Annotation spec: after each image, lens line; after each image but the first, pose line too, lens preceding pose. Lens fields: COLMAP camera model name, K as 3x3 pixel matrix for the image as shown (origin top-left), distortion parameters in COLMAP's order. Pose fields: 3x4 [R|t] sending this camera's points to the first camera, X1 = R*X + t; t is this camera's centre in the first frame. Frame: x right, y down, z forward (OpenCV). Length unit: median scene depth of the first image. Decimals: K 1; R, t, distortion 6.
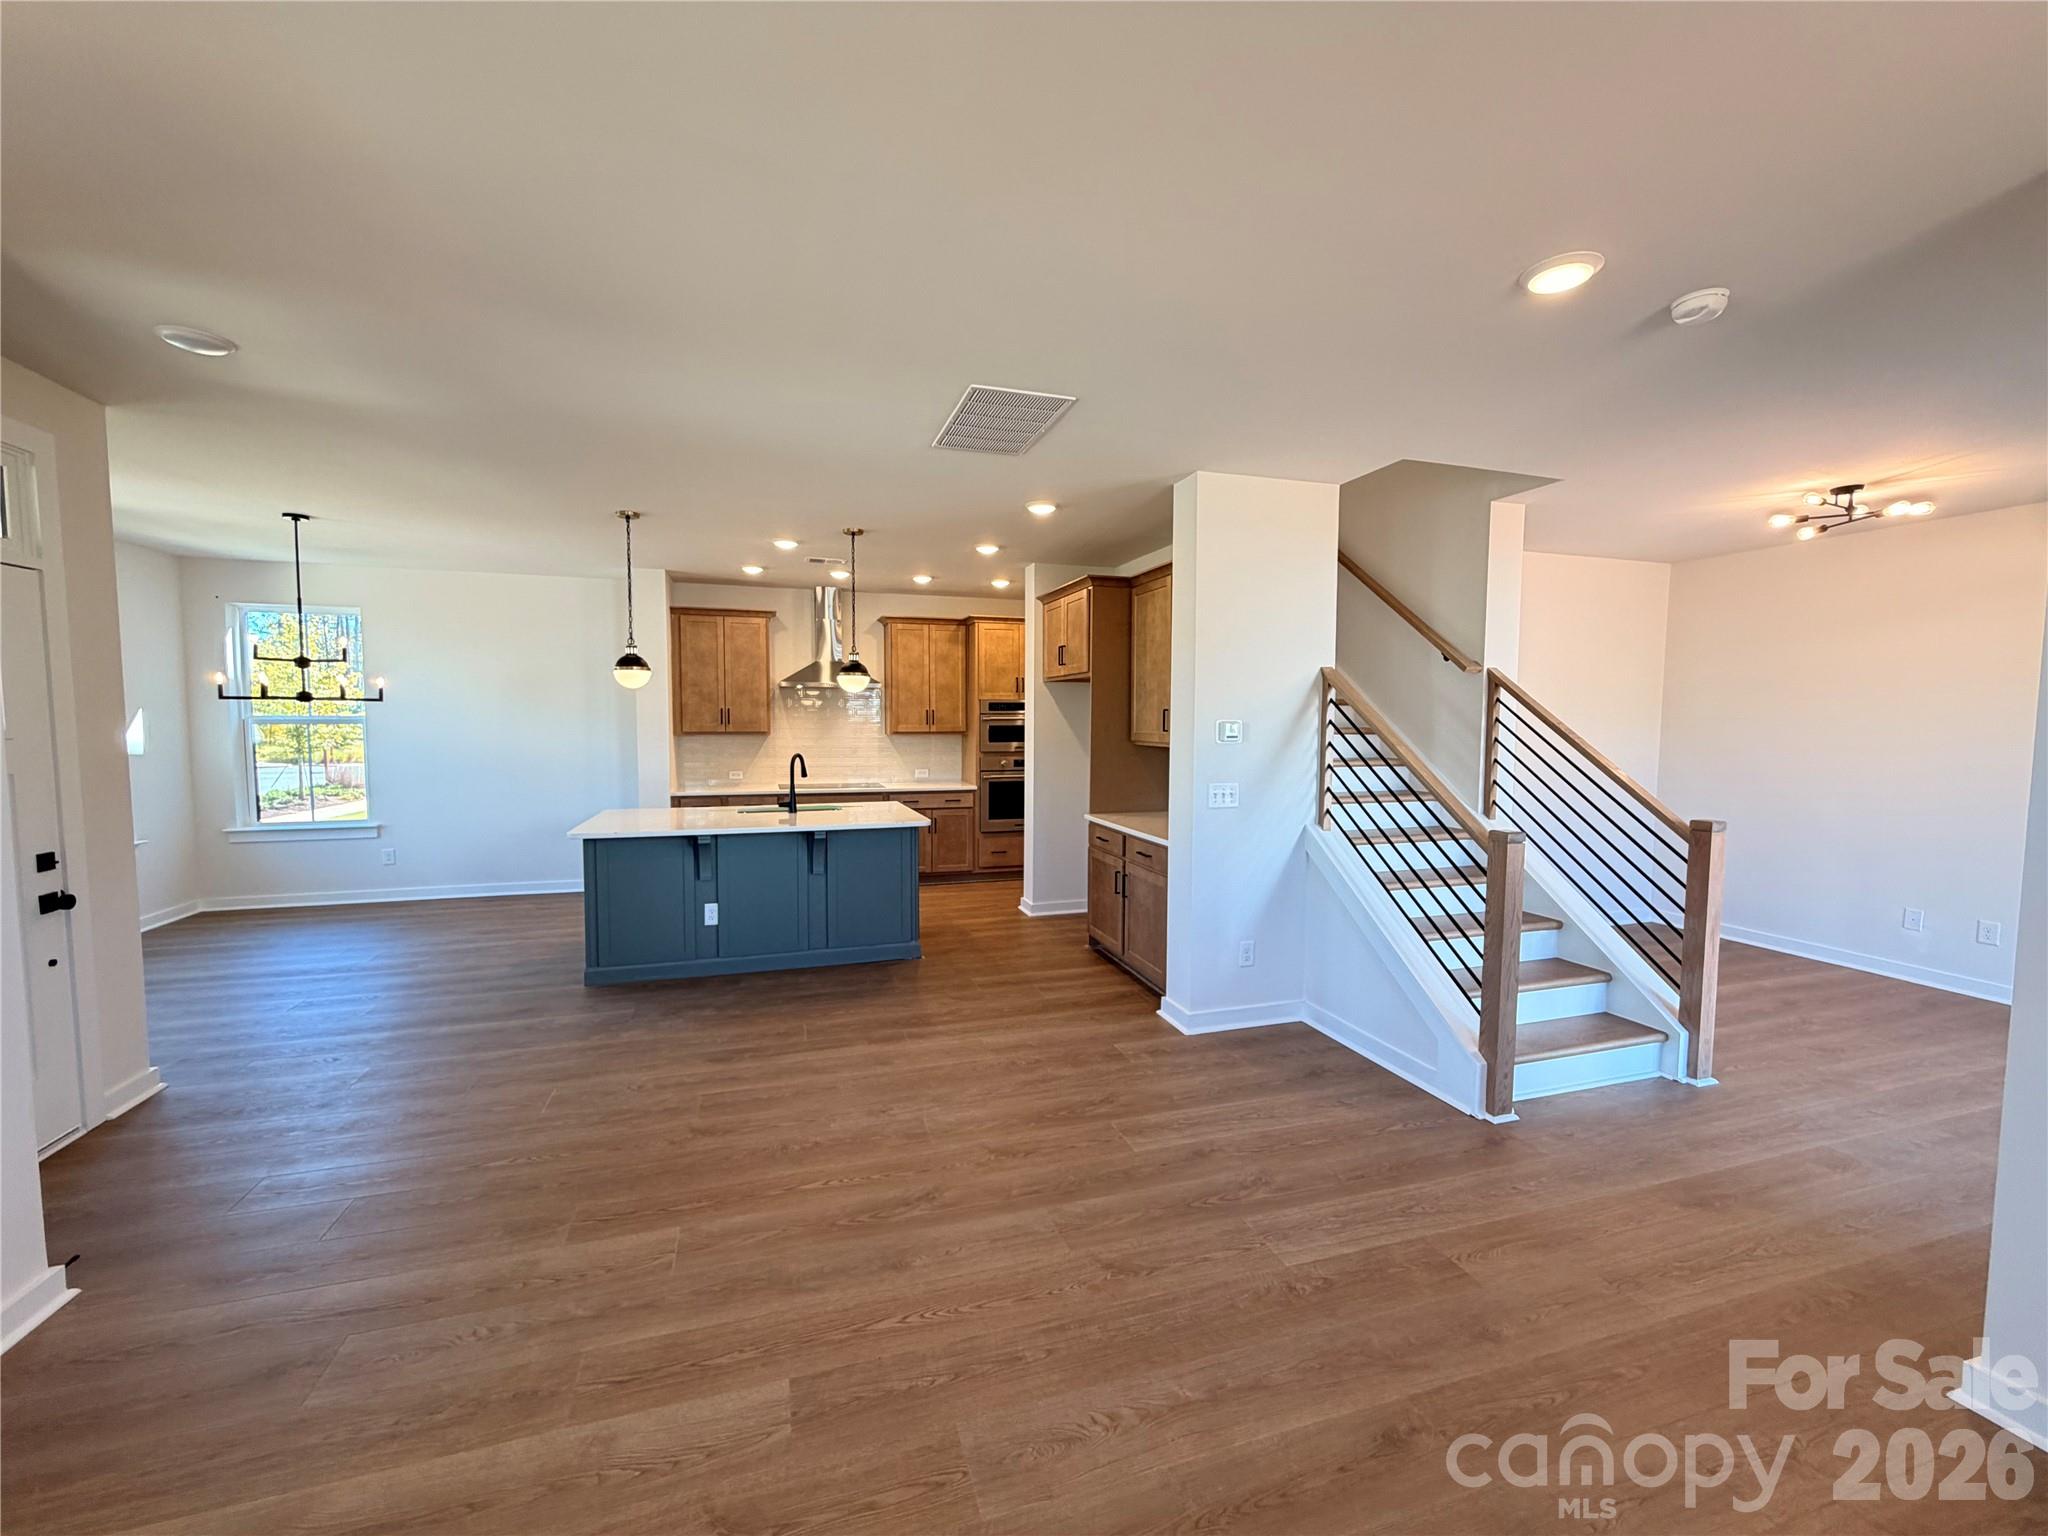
lens RADIAL K [[819.6, 0, 1018.2], [0, 819.6, 768.3], [0, 0, 1]] dist [-0.000280, -0.000221]
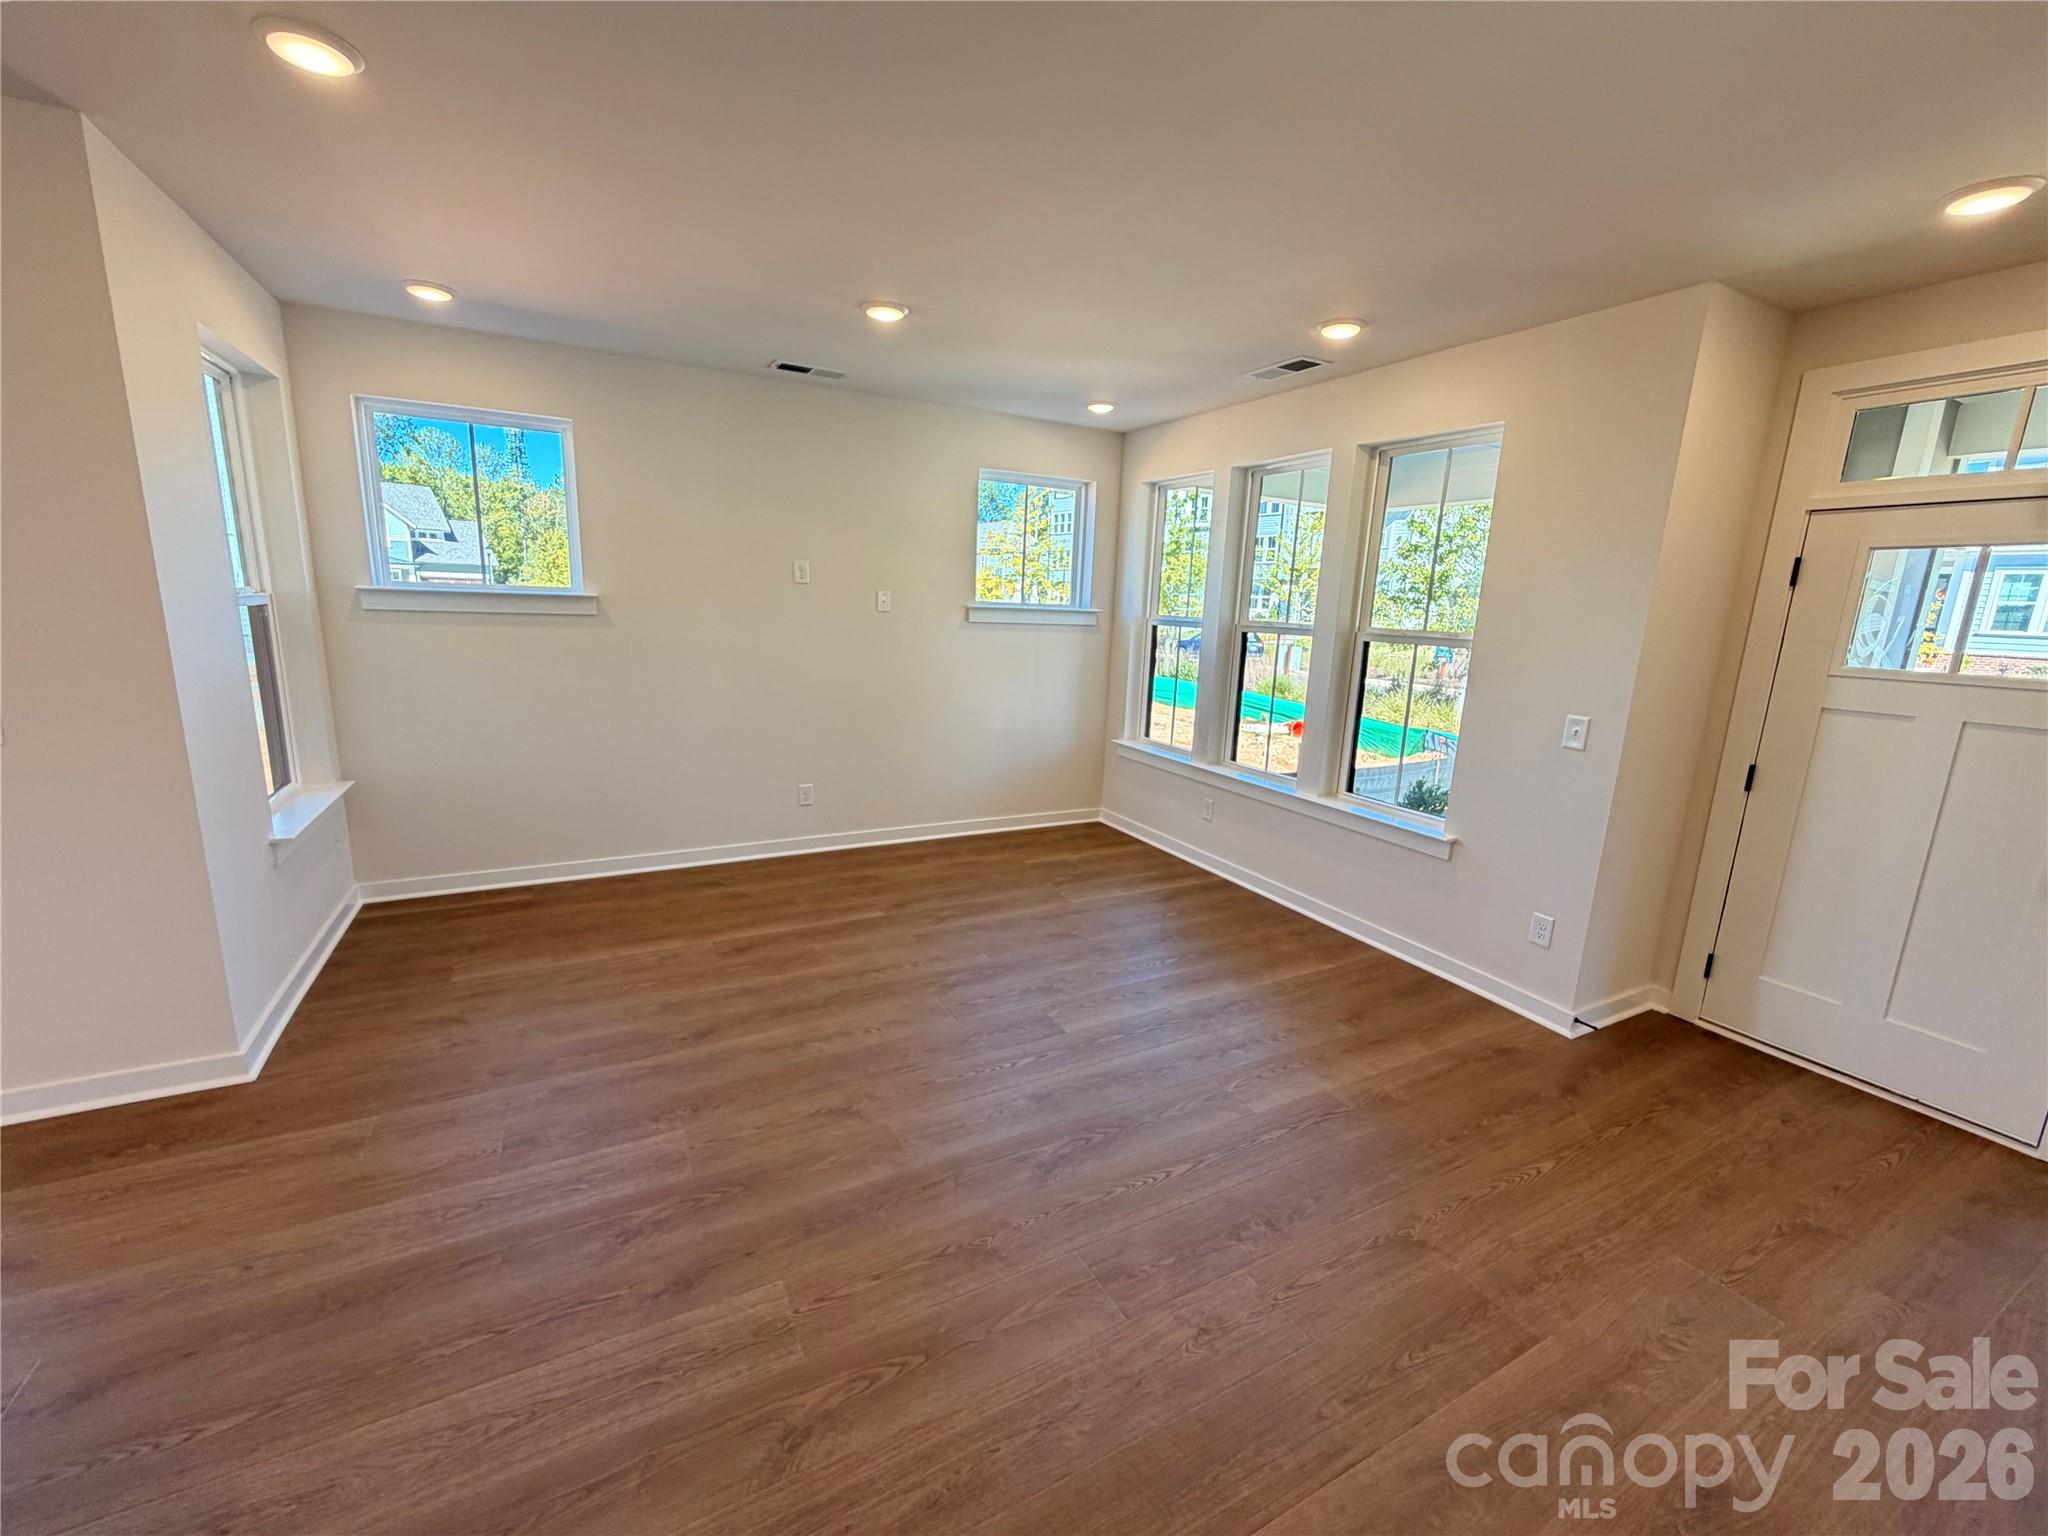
lens RADIAL K [[819.6, 0, 1017.8], [0, 819.6, 766.2], [0, 0, 1]] dist [-0.000280, -0.000221]
pose [[-0.982009, -0.007164, -0.188698, 0.058879], [-0.056539, 0.964591, 0.257619, -0.082065], [0.180171, 0.263653, -0.947642, 1.095573]]
